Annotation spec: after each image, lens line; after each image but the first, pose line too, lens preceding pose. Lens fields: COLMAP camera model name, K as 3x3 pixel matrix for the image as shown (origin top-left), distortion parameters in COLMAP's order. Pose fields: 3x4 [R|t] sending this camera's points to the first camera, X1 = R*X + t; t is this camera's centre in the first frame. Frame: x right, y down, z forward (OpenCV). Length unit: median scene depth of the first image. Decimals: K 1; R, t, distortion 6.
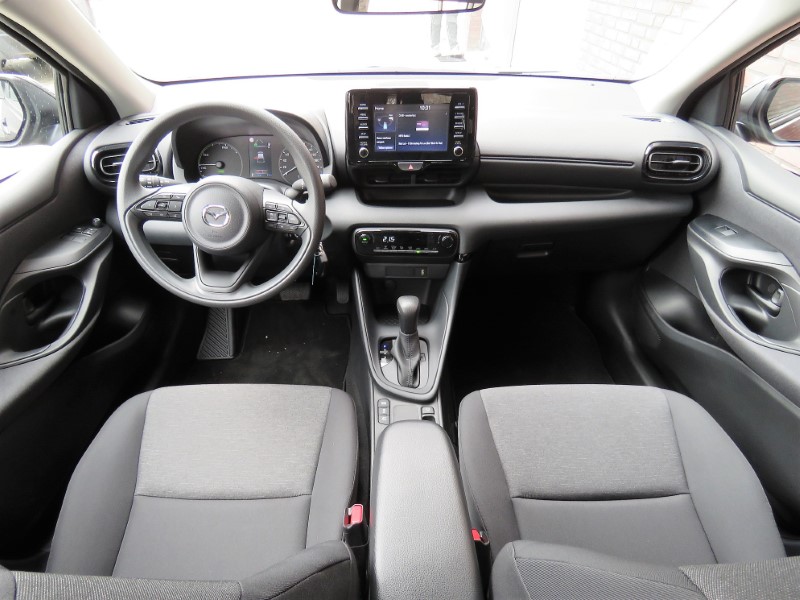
lens RADIAL K [[502.0, 0, 379.8], [0, 502.0, 308.3], [0, 0, 1]] dist [-0.000491, 0.001588]
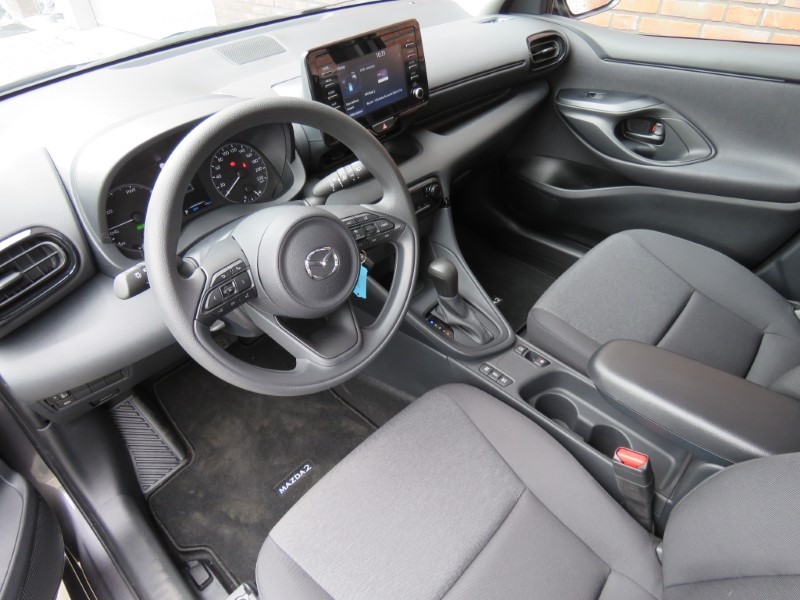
lens RADIAL K [[502.0, 0, 379.8], [0, 502.0, 308.3], [0, 0, 1]] dist [-0.000491, 0.001588]
pose [[0.698567, -0.493502, 0.518131, -0.601755], [0.447437, 0.866346, 0.221911, -0.223961], [-0.558394, 0.076811, 0.826012, 0.339004]]
